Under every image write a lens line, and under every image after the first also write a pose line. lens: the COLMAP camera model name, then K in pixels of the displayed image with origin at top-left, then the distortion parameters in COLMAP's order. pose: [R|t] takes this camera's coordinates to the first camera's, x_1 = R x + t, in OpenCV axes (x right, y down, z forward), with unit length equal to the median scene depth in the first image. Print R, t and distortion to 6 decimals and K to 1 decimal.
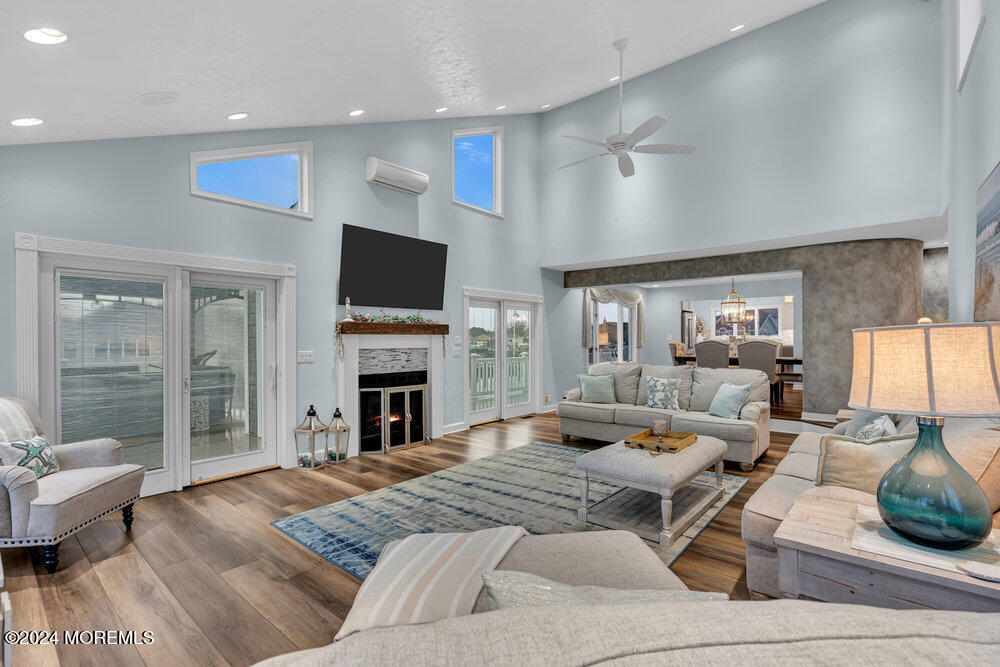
lens RADIAL K [[451.1, 0, 501.2], [0, 451.1, 336.9], [0, 0, 1]] dist [-0.007787, 0.004047]
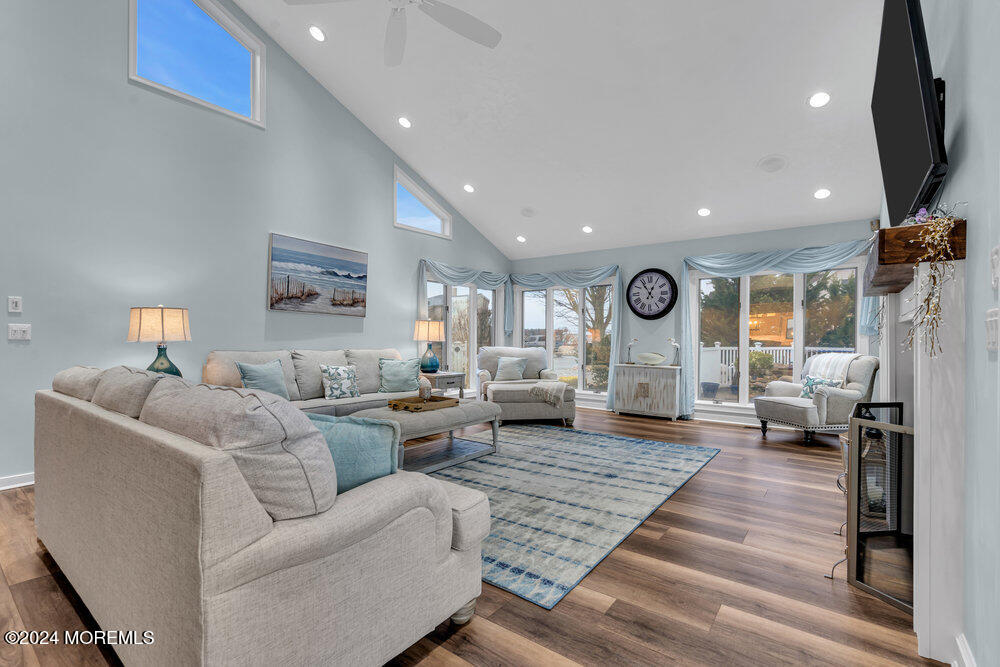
lens RADIAL K [[451.1, 0, 499.2], [0, 451.1, 339.5], [0, 0, 1]] dist [-0.007787, 0.004047]
pose [[-0.998782, 0.001207, -0.049331, 0.141502], [0.001369, 0.999994, -0.003245, 0.044587], [0.049327, -0.003309, -0.998777, 1.395455]]
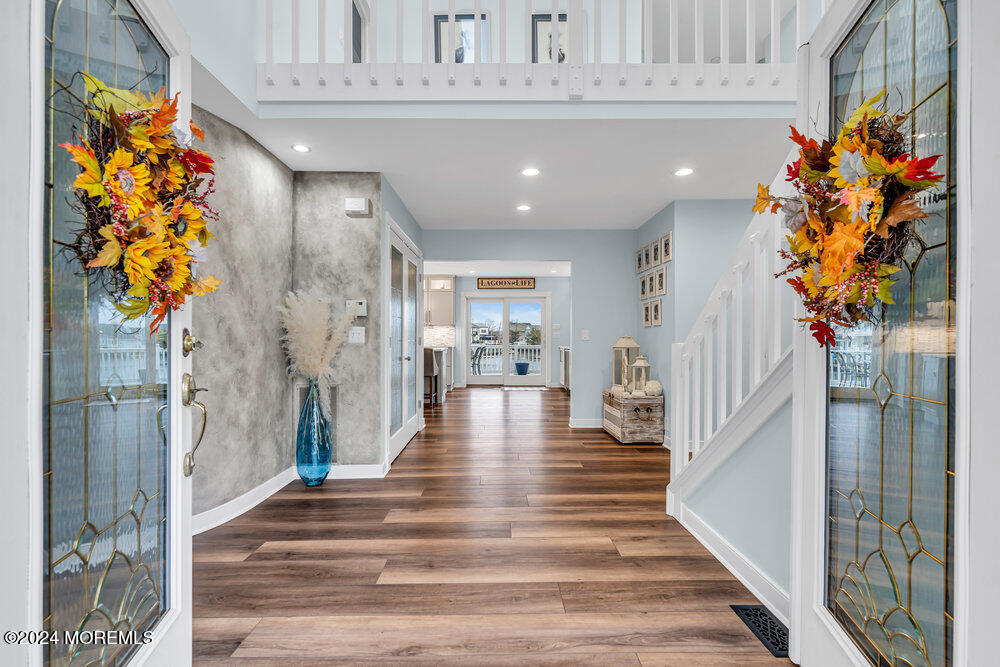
lens RADIAL K [[451.1, 0, 498.9], [0, 451.1, 337.5], [0, 0, 1]] dist [-0.007787, 0.004047]
pose [[0.758891, 0.007317, 0.651176, 0.921869], [-0.007450, 0.999969, -0.002553, 0.005645], [-0.651175, -0.002914, 0.758922, 0.513877]]
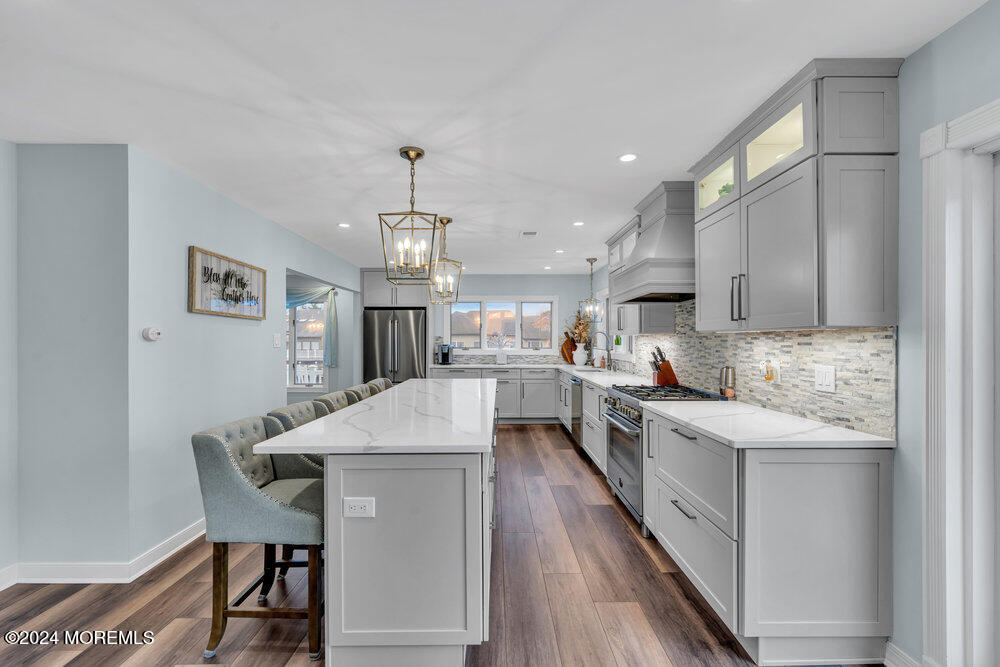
lens RADIAL K [[451.1, 0, 499.8], [0, 451.1, 339.9], [0, 0, 1]] dist [-0.007787, 0.004047]
pose [[0.651497, 0.004944, -0.758635, 2.016288], [-0.000855, 0.999983, 0.005782, -0.041009], [0.758651, -0.003119, 0.651490, 1.555872]]
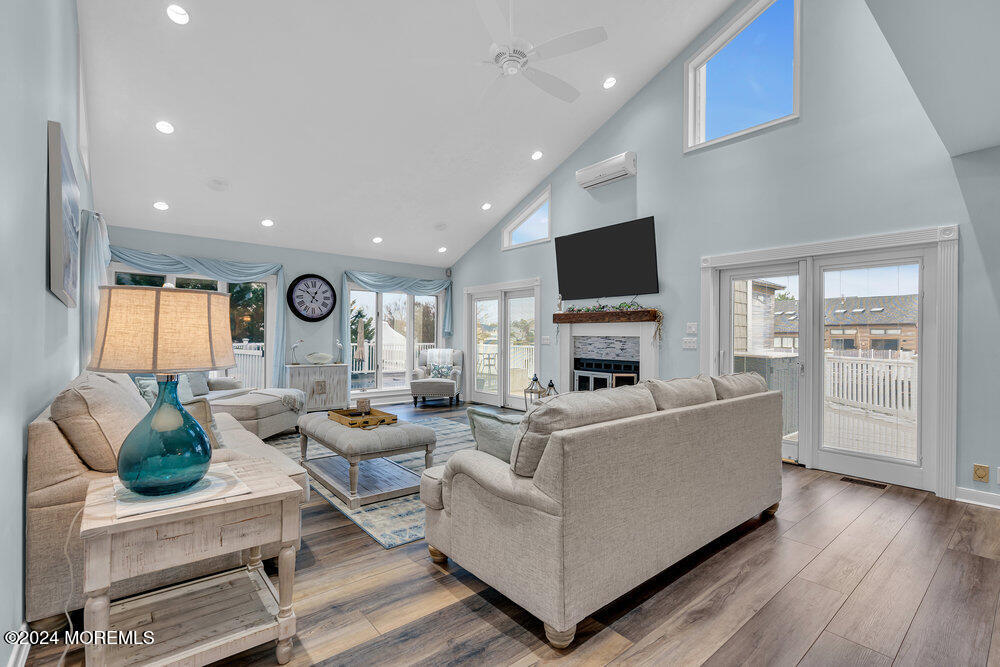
lens RADIAL K [[451.1, 0, 502.6], [0, 451.1, 338.9], [0, 0, 1]] dist [-0.007787, 0.004047]
pose [[-0.172155, 0.008059, -0.985037, 0.857466], [-0.003220, 0.999957, 0.008743, 0.023851], [0.985065, 0.004677, -0.172121, 0.967789]]
